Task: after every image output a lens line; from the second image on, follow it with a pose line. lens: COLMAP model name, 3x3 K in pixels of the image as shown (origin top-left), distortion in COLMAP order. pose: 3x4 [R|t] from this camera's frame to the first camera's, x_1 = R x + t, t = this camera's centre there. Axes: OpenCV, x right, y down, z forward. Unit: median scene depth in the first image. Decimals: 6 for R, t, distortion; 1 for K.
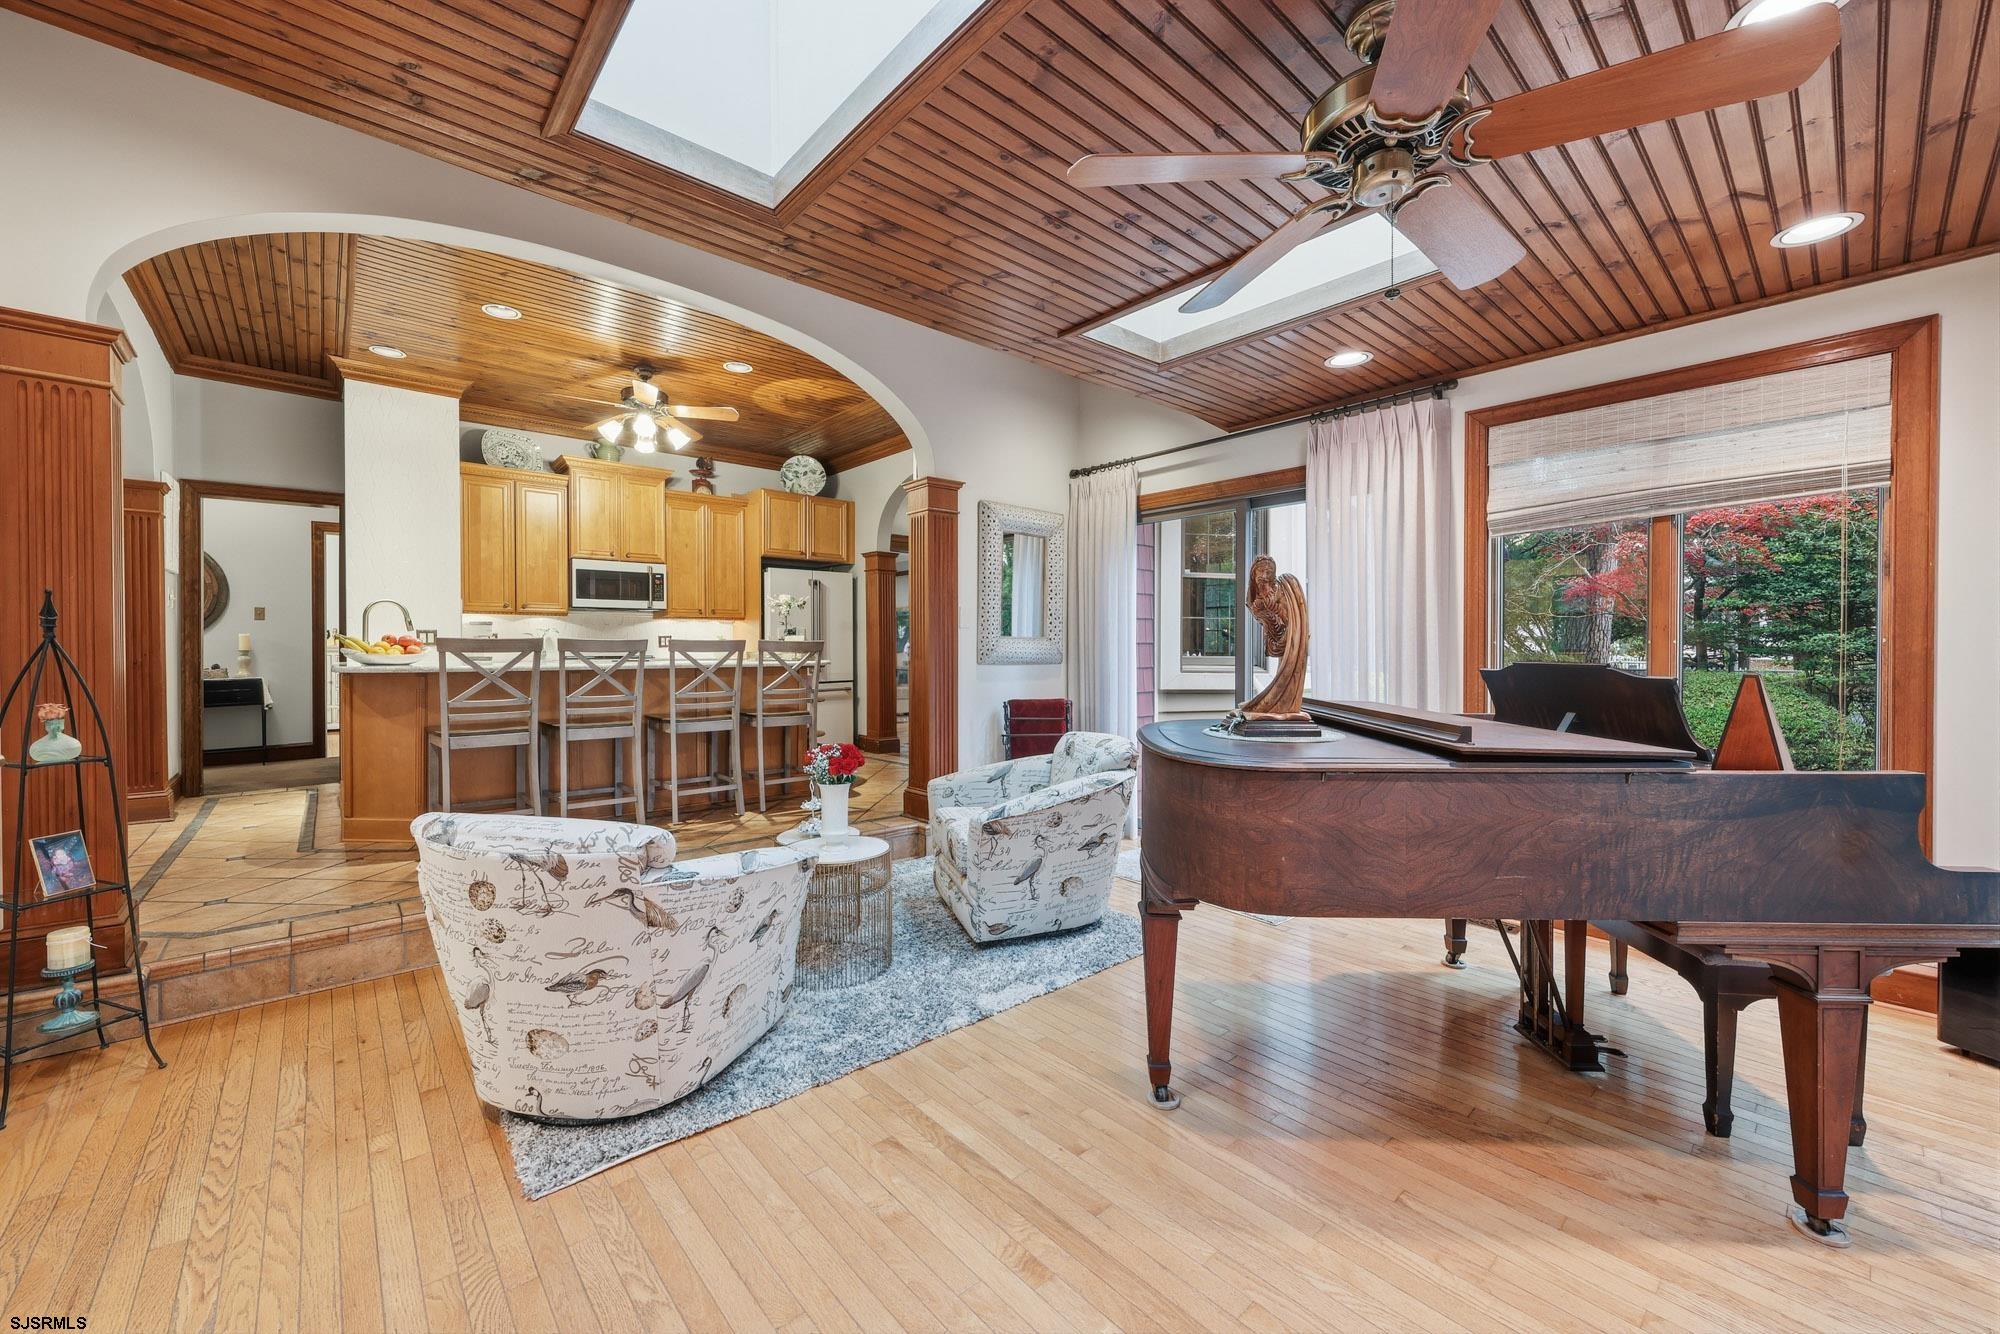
lens RADIAL K [[779.8, 0, 1000.9], [0, 779.8, 663.4], [0, 0, 1]] dist [0.002512, 0.000998]
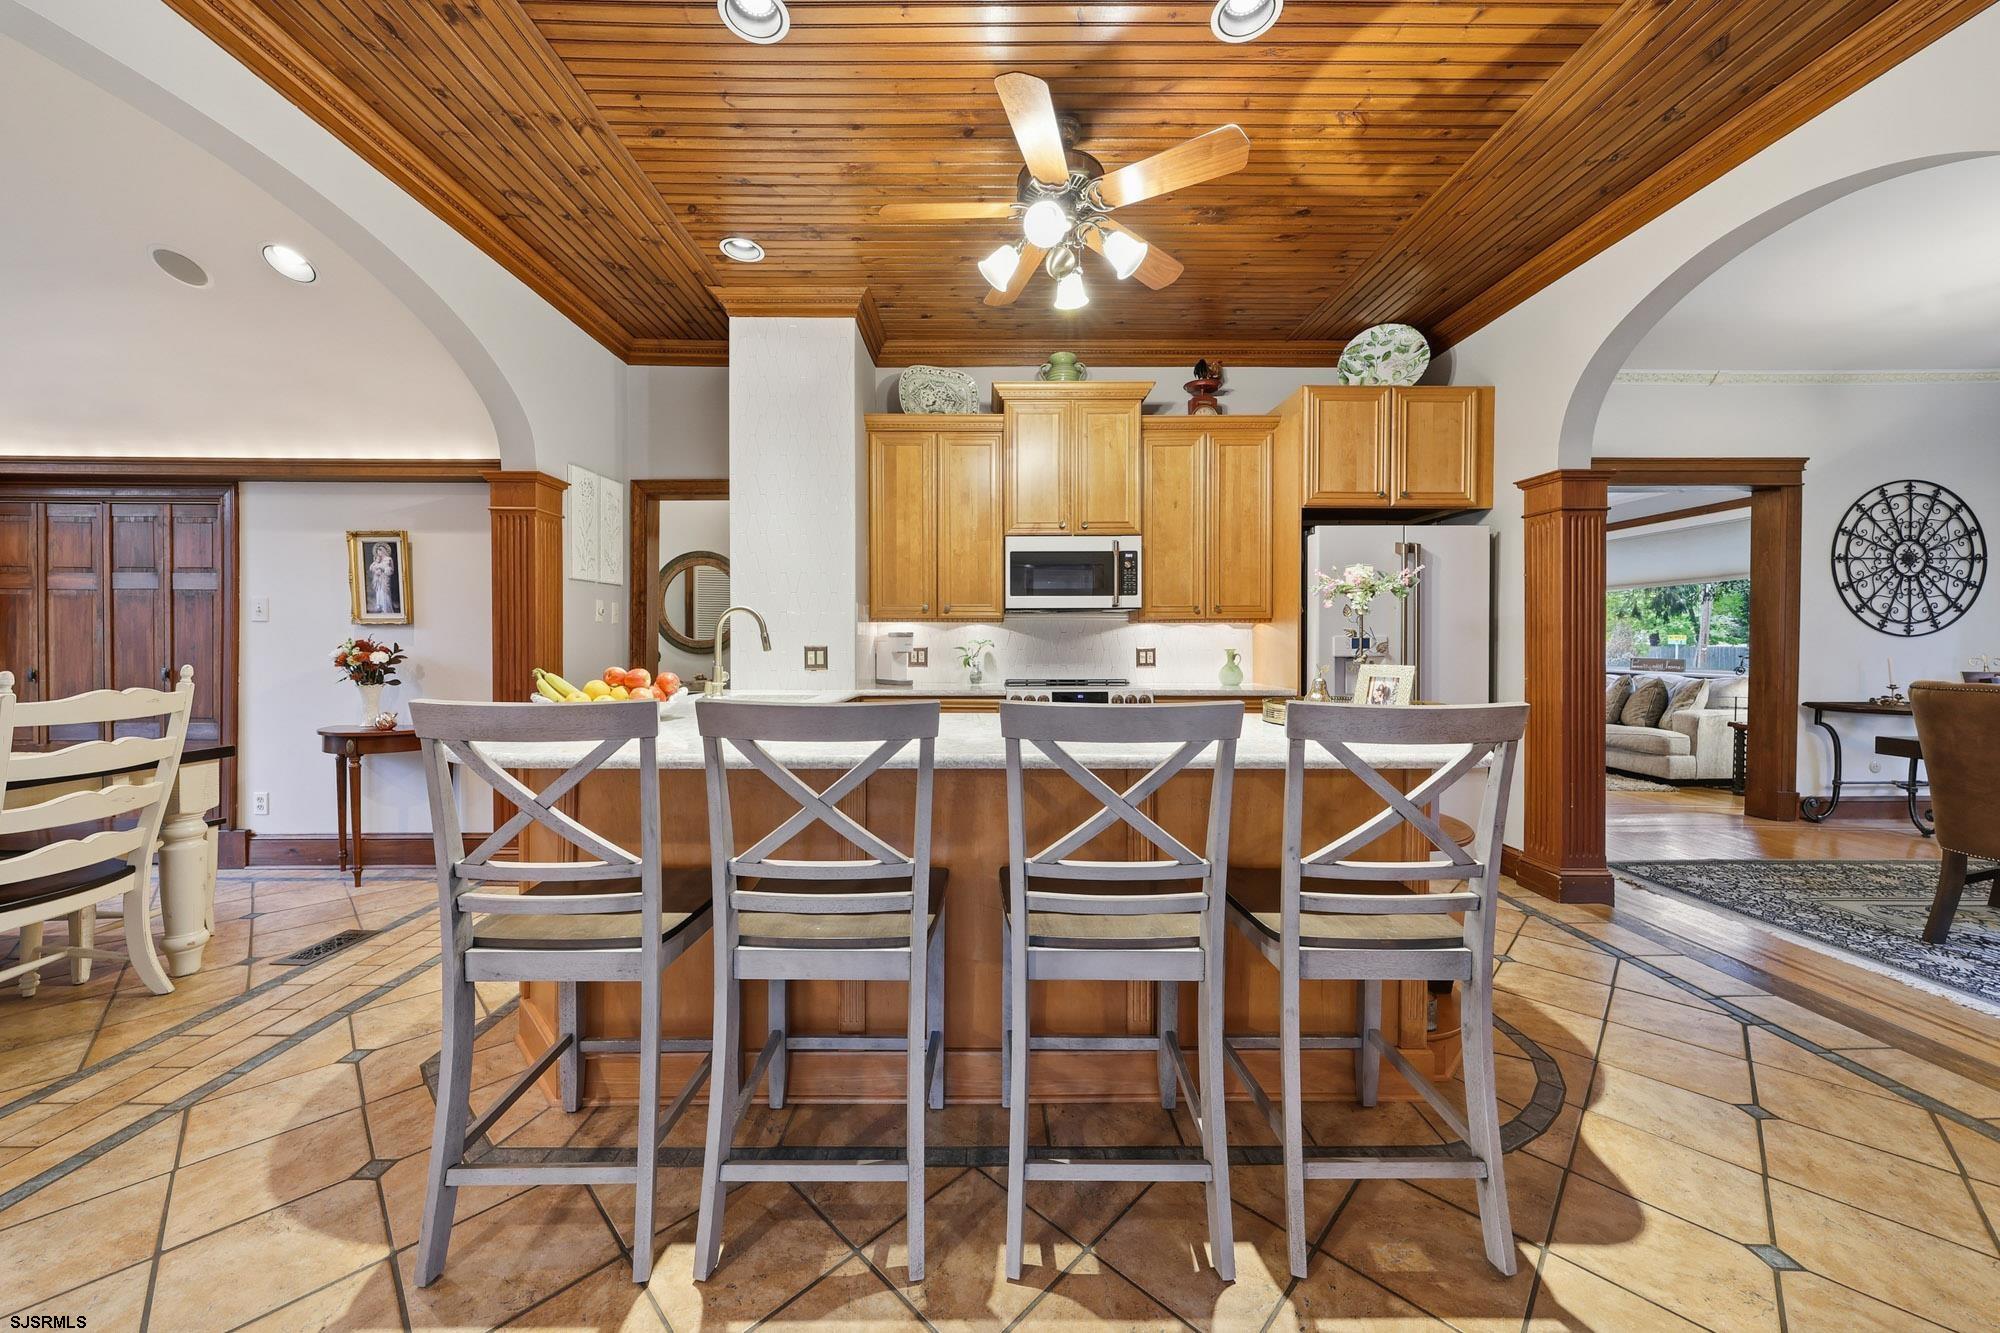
lens RADIAL K [[682.5, 0, 992.7], [0, 682.5, 657.3], [0, 0, 1]] dist [-0.013137, 0.000092]
pose [[0.751947, 0.013149, -0.659092, -0.154768], [-0.013283, 0.999900, 0.004795, -0.030332], [0.659089, 0.005149, 0.752047, 0.499467]]
